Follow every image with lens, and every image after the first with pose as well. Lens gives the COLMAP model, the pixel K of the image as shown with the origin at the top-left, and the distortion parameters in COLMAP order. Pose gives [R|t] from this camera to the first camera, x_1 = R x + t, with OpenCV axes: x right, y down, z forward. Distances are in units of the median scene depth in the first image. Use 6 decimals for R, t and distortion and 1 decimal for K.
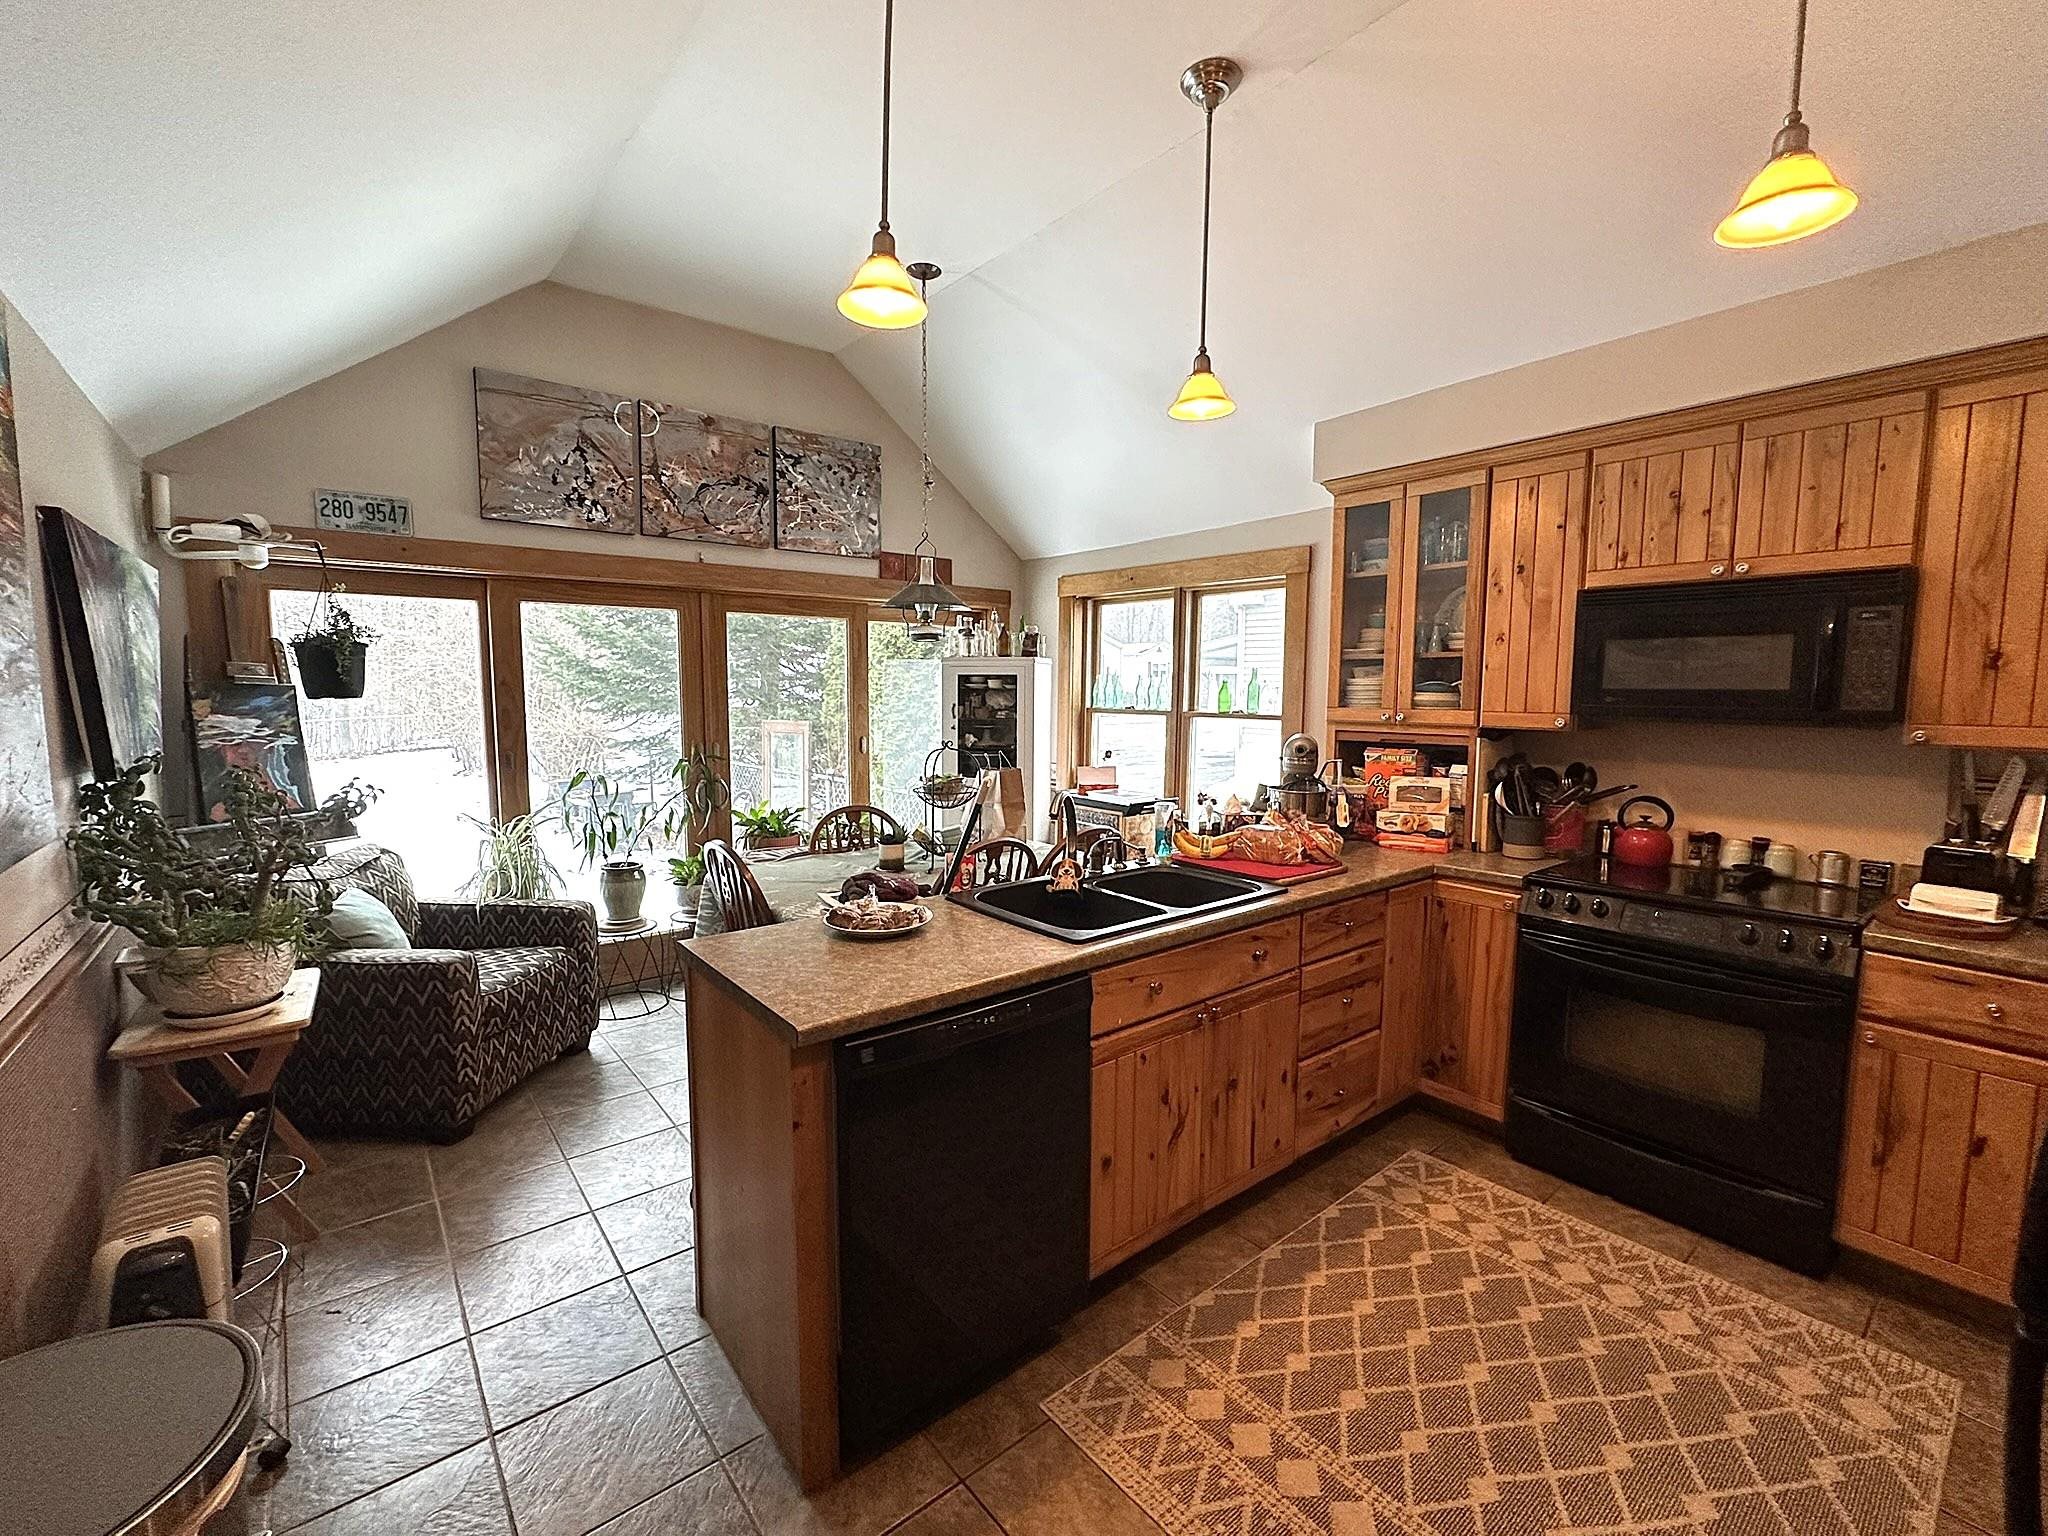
lens RADIAL K [[869.7, 0, 1022.1], [0, 869.7, 767.1], [0, 0, 1]] dist [0.001529, -0.000312]
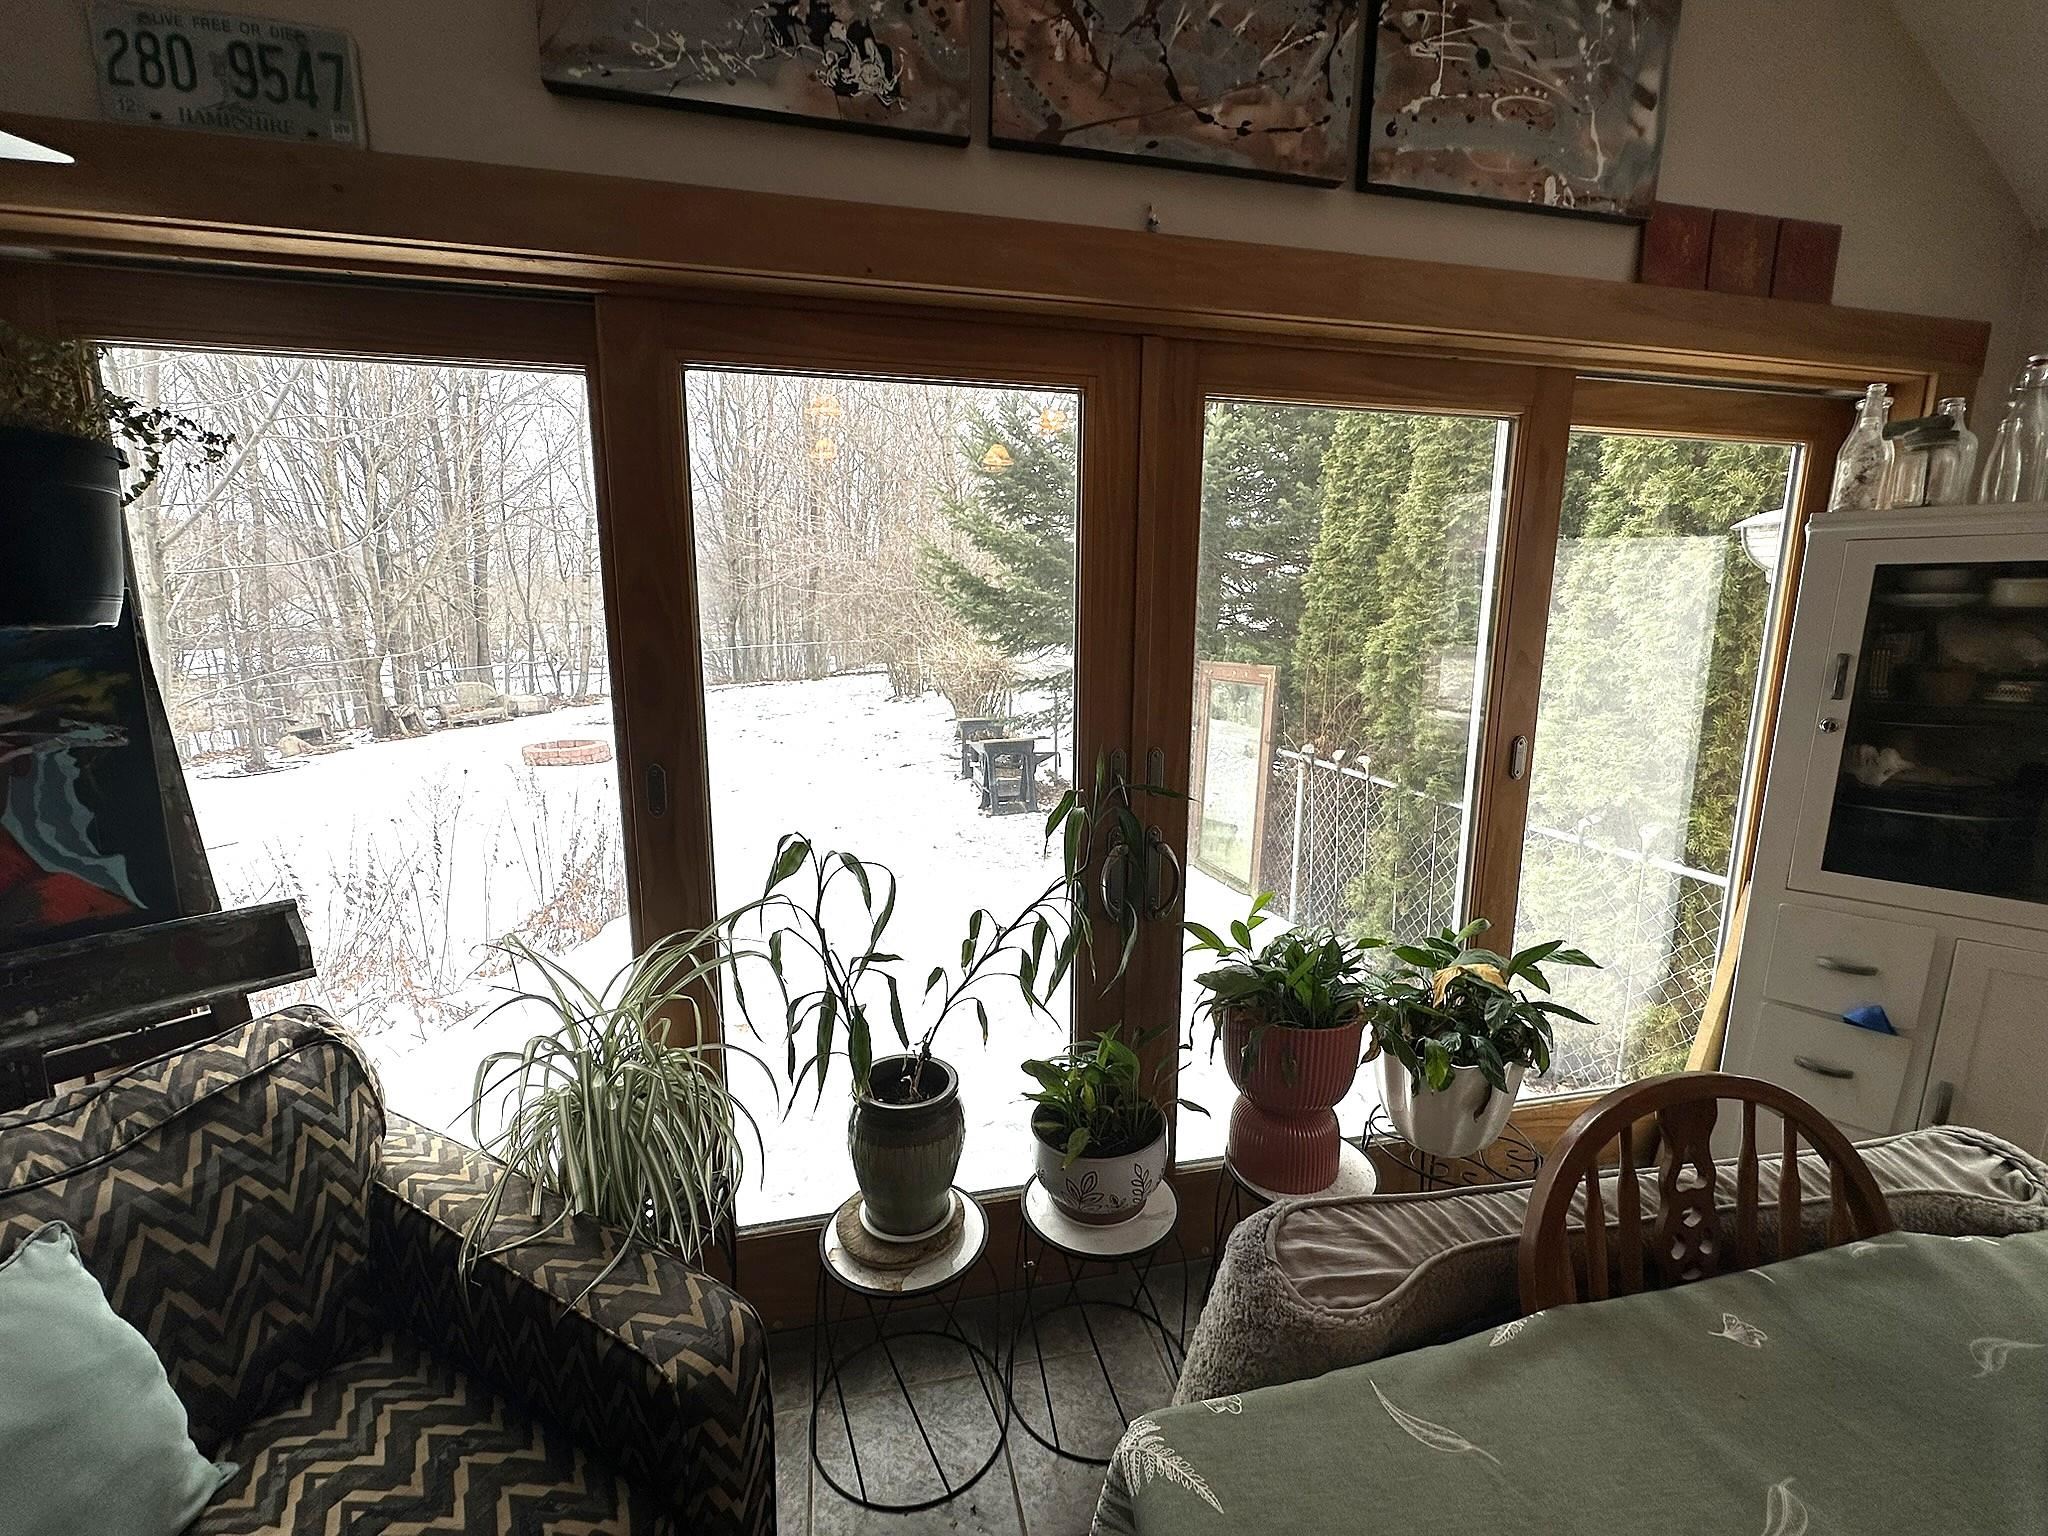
lens RADIAL K [[869.7, 0, 1022.2], [0, 869.7, 768.5], [0, 0, 1]] dist [0.001529, -0.000312]
pose [[0.897301, 0.078470, -0.434388, -0.181611], [-0.043193, 0.994958, 0.090512, -0.039330], [0.439300, -0.062454, 0.896167, 0.480109]]
